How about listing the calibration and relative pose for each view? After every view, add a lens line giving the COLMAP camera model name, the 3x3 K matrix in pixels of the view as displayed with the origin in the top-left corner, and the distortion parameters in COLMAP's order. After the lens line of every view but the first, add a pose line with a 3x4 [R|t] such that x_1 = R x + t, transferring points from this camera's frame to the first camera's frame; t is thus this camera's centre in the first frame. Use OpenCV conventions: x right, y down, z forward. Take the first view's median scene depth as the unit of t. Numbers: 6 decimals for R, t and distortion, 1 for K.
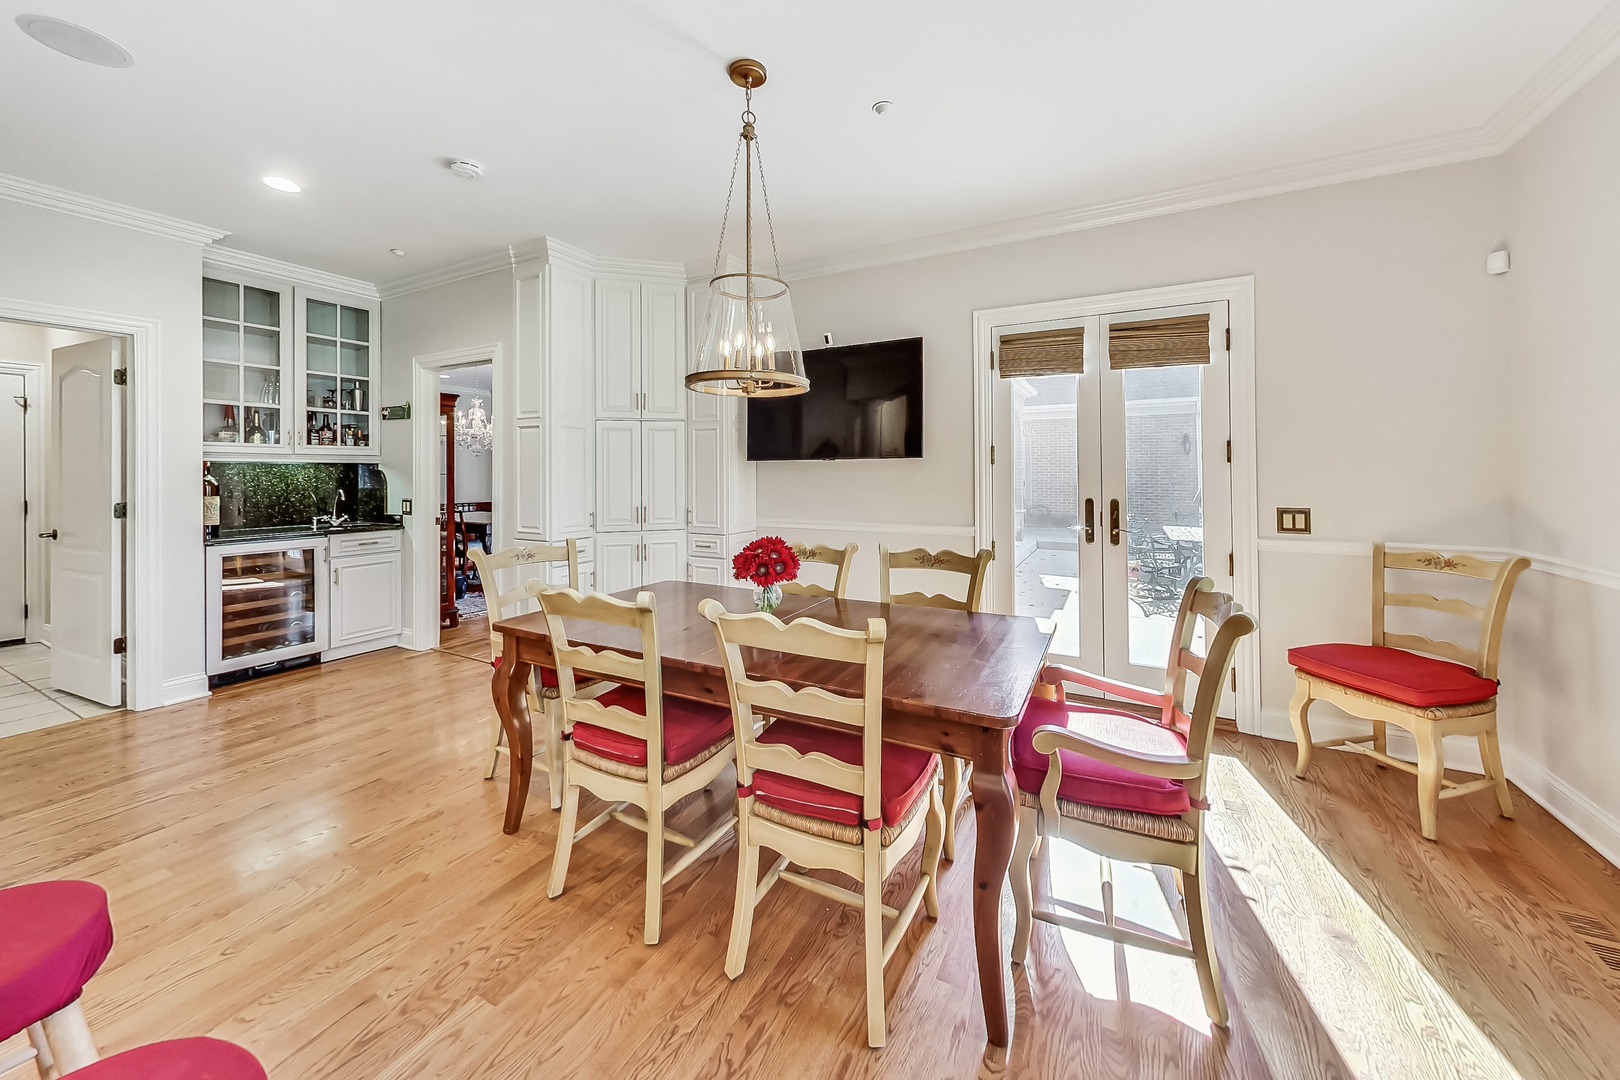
lens RADIAL K [[599.2, 0, 814.7], [0, 599.2, 469.6], [0, 0, 1]] dist [-0.000173, 0.000007]
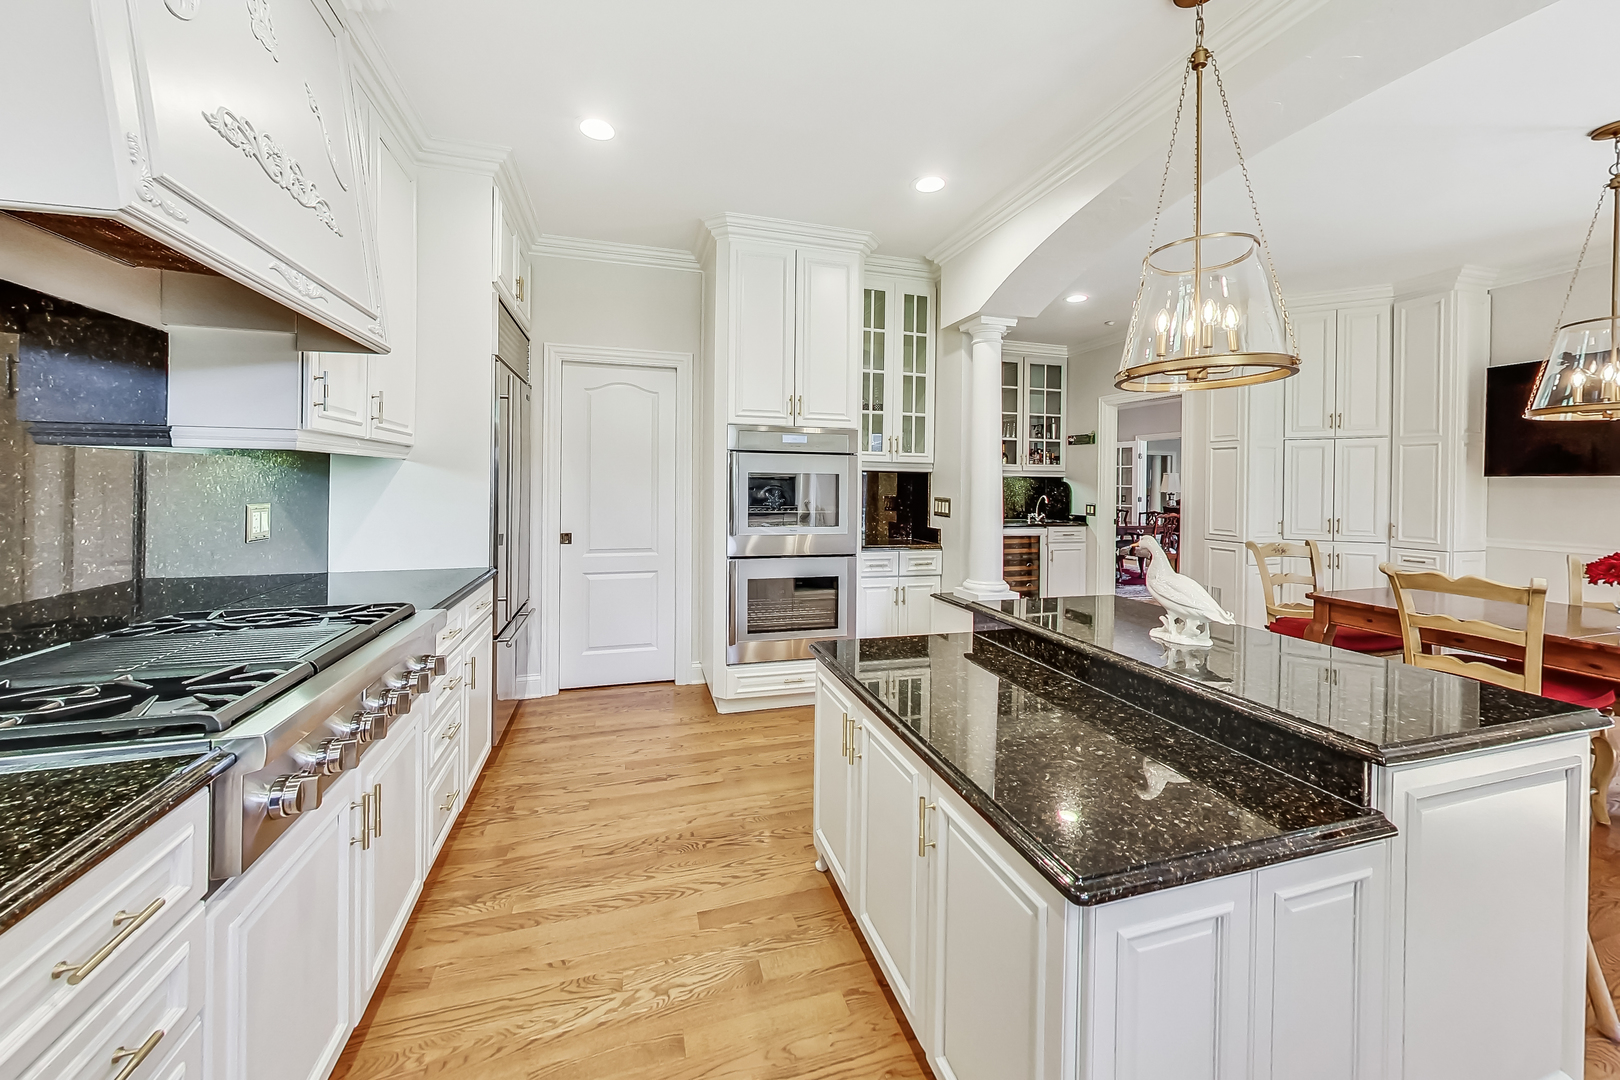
lens RADIAL K [[599.2, 0, 813.9], [0, 599.2, 487.7], [0, 0, 1]] dist [-0.000173, 0.000007]
pose [[0.712134, 0.016617, -0.701847, -0.185801], [-0.010556, 0.999860, 0.012962, 0.002150], [0.701964, -0.001822, 0.712210, -0.393443]]
